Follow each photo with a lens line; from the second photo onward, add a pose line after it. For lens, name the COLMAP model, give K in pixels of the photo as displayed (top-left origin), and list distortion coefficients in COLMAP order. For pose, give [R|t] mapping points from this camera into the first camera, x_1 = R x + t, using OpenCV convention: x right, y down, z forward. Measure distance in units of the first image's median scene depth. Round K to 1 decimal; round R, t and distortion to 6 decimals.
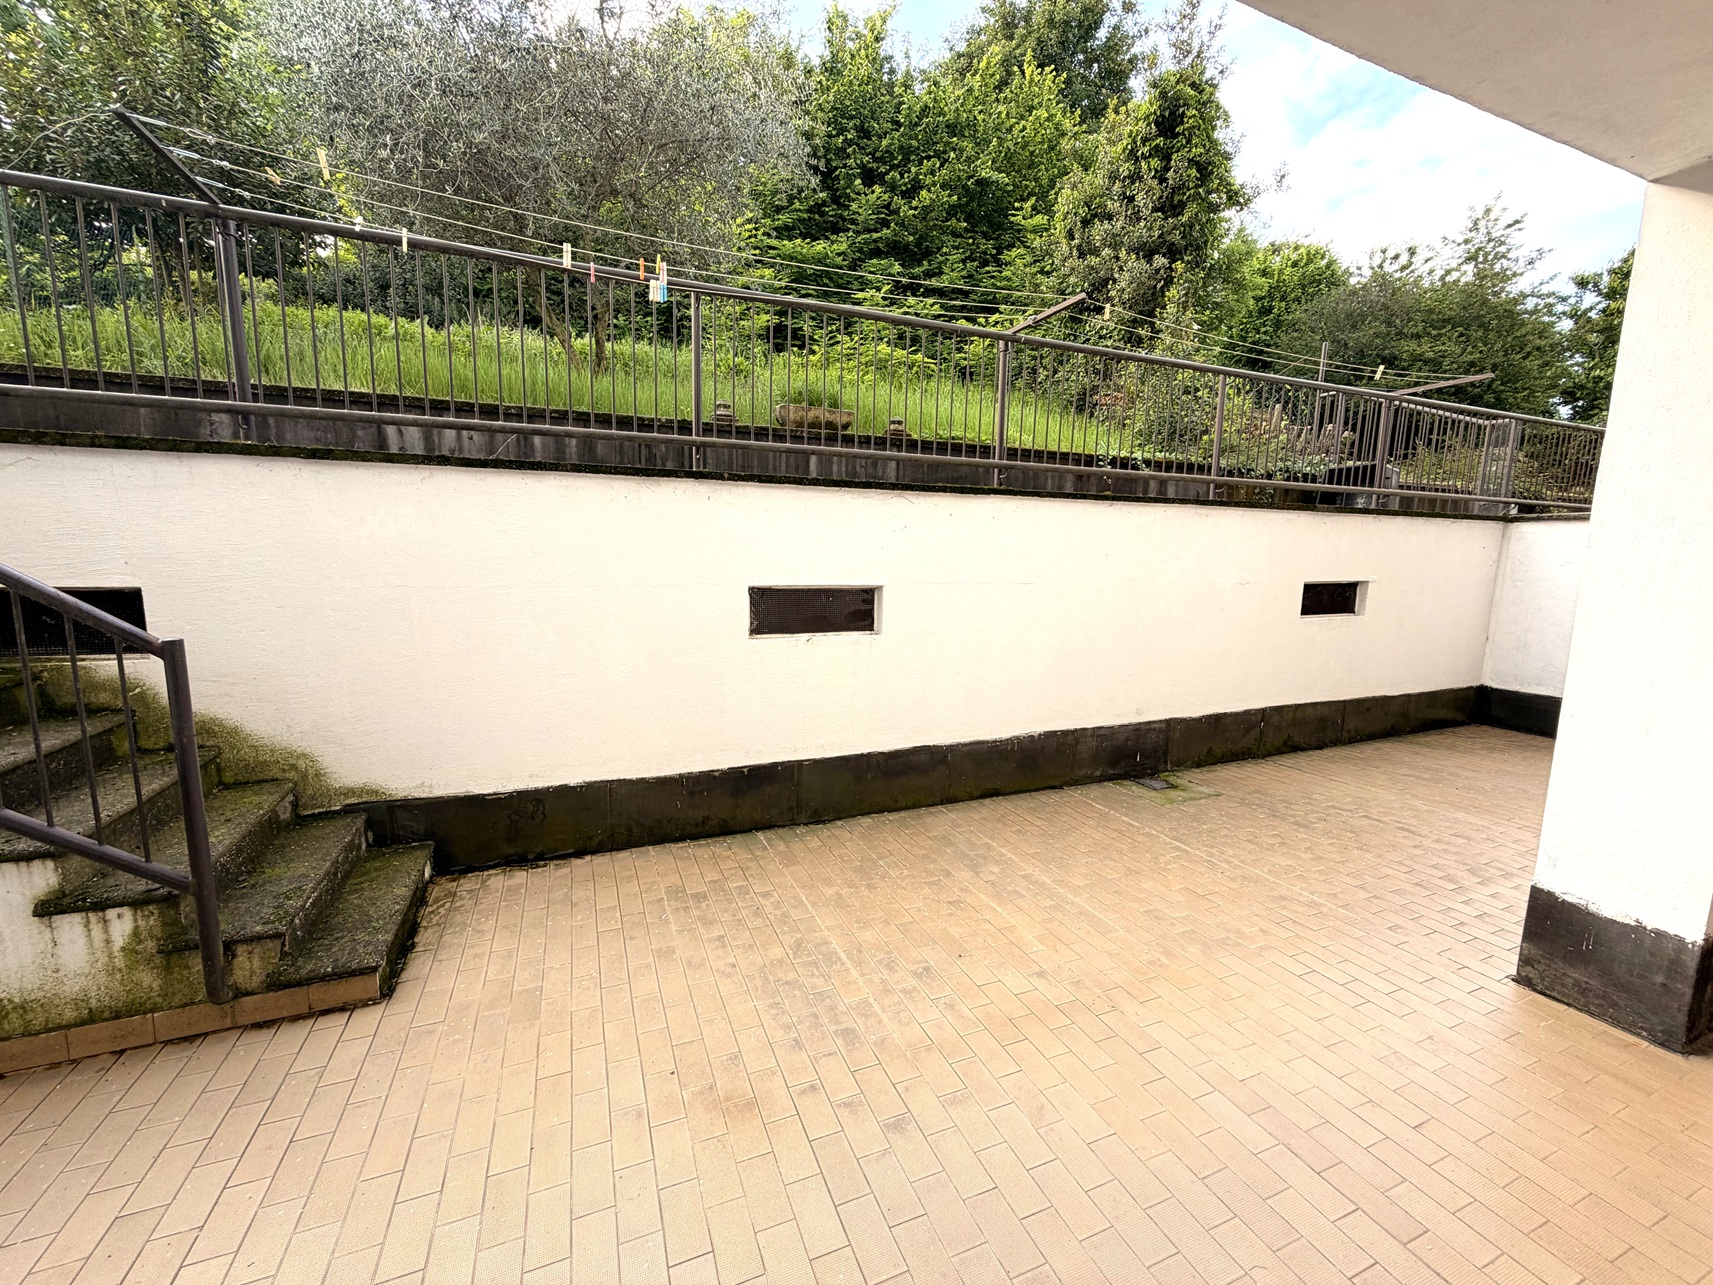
lens RADIAL K [[683.0, 0, 852.9], [0, 683.0, 643.5], [0, 0, 1]] dist [-0.000798, -0.000050]
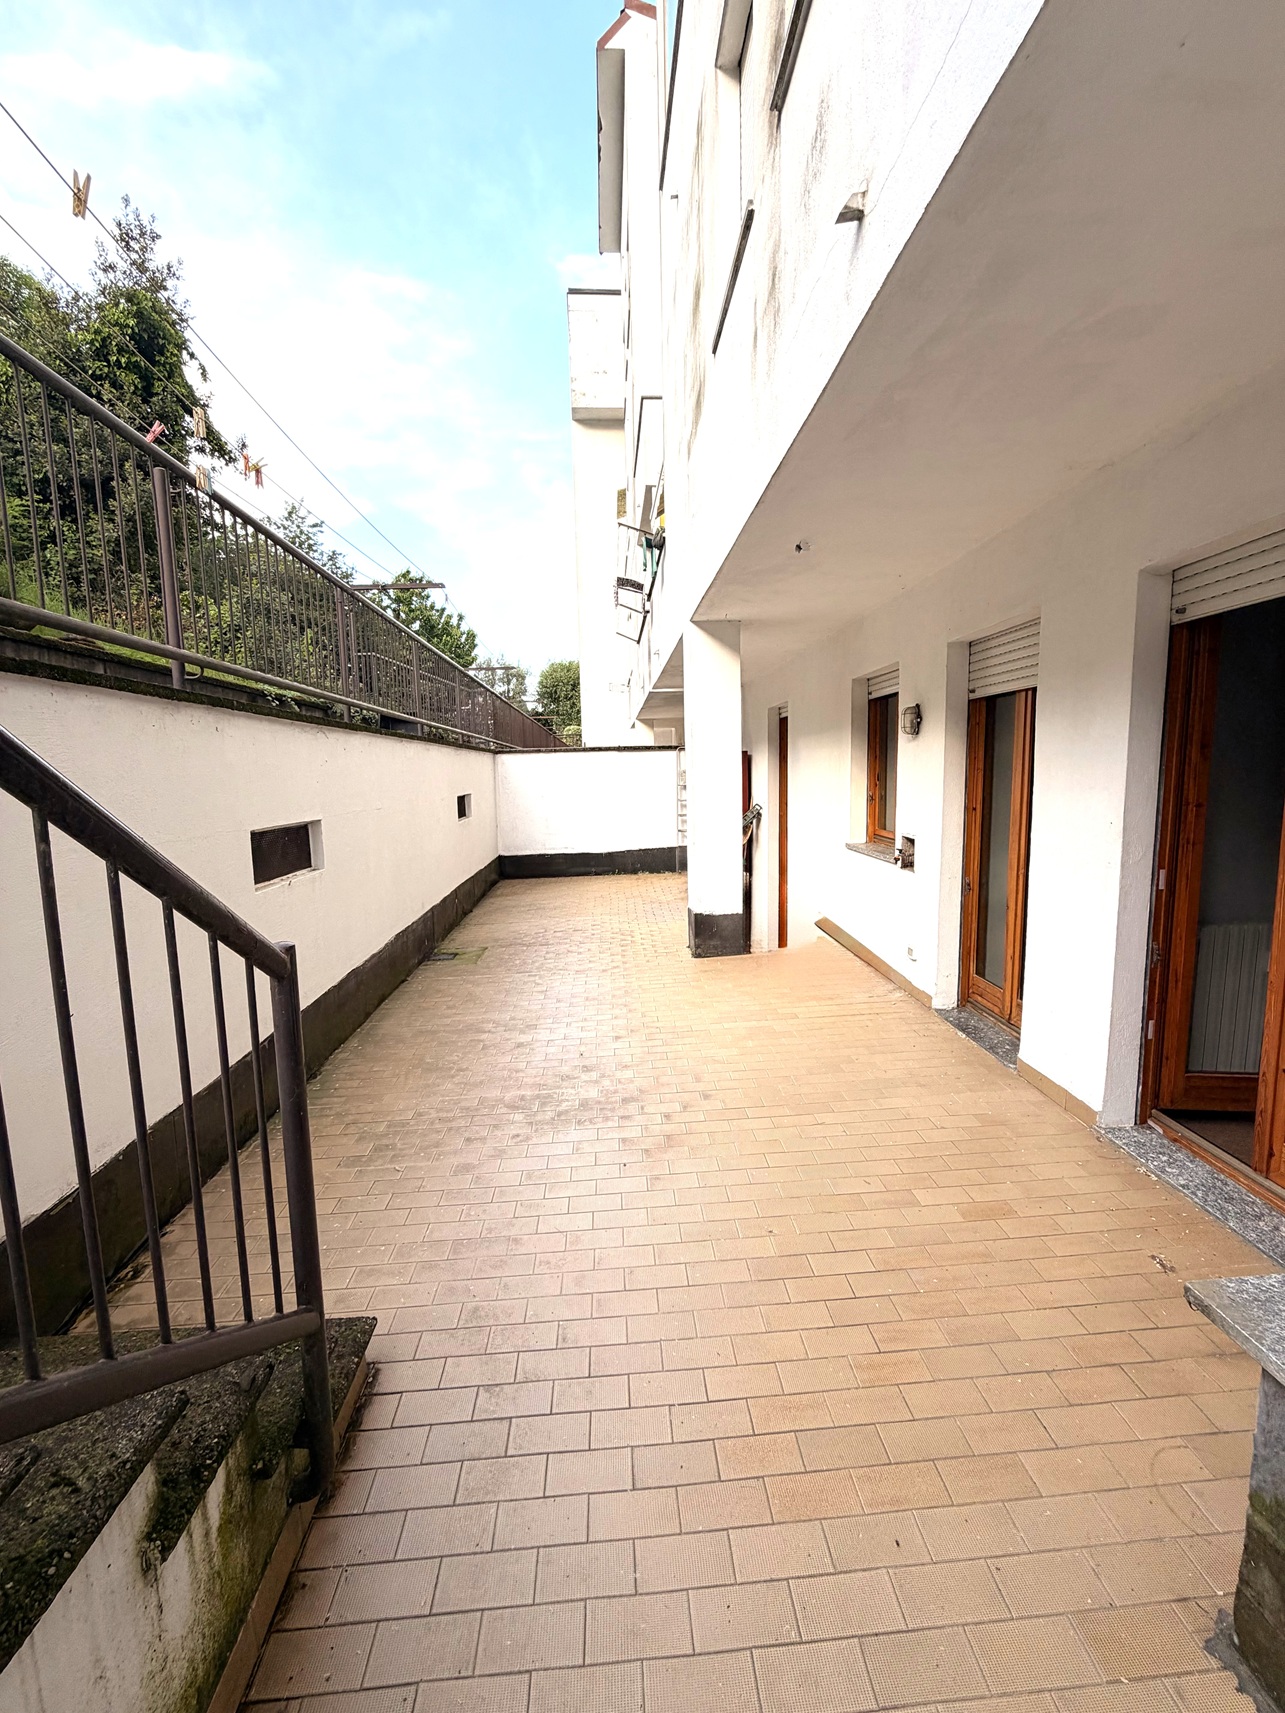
lens RADIAL K [[683.0, 0, 642.5], [0, 683.0, 856.5], [0, 0, 1]] dist [-0.000798, -0.000050]
pose [[0.327685, -0.142982, 0.933905, -0.782939], [0.165183, 0.981927, 0.092376, -0.048432], [-0.930235, 0.123995, 0.345381, 0.233192]]
